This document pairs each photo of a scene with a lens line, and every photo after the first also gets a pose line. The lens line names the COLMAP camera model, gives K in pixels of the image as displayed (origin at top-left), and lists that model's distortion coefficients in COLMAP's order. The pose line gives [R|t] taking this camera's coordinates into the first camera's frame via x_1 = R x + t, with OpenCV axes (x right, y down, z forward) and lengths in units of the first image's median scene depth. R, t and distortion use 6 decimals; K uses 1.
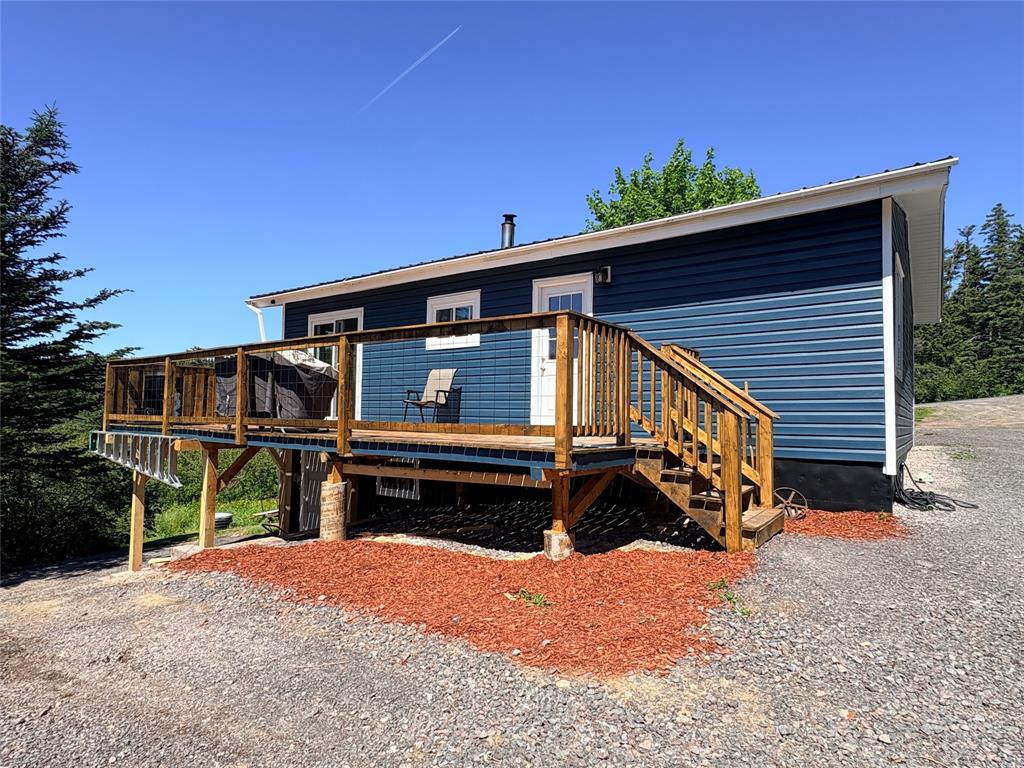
lens RADIAL K [[597.4, 0, 512.3], [0, 597.4, 384.5], [0, 0, 1]] dist [-0.001975, -0.000548]
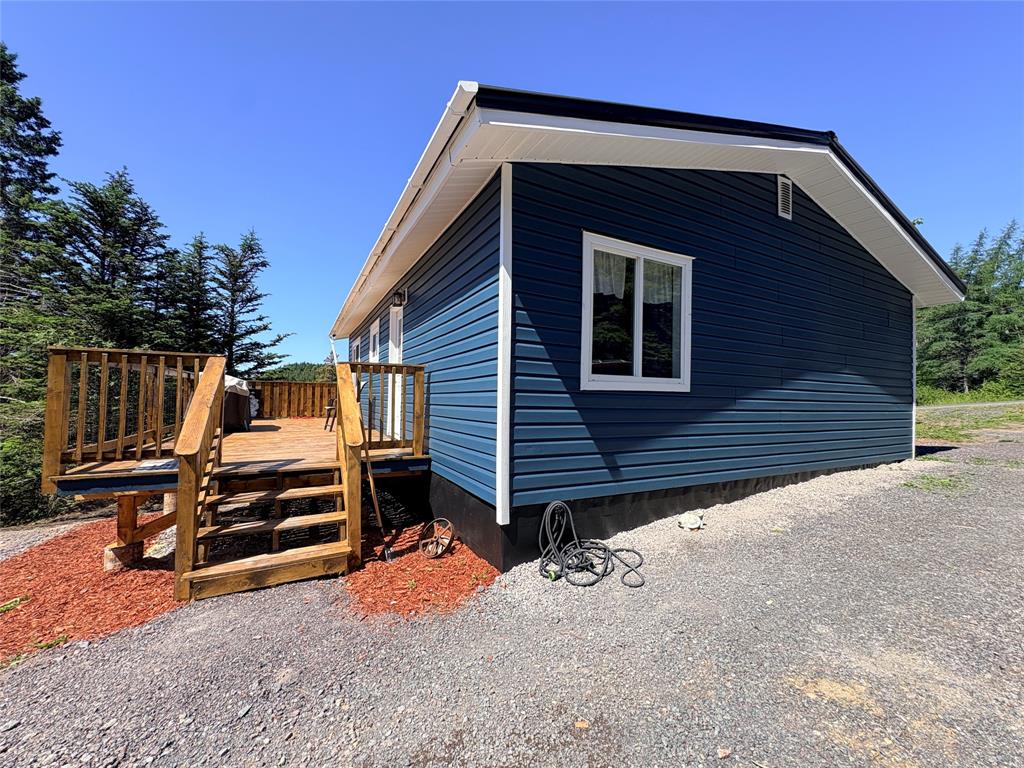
lens RADIAL K [[409.4, 0, 513.4], [0, 409.4, 388.2], [0, 0, 1]] dist [0.001675, 0.000164]
pose [[0.906277, -0.010467, -0.422554, 0.395197], [0.019091, 0.999687, 0.016184, -0.014718], [0.422252, -0.022734, 0.906193, 0.236179]]
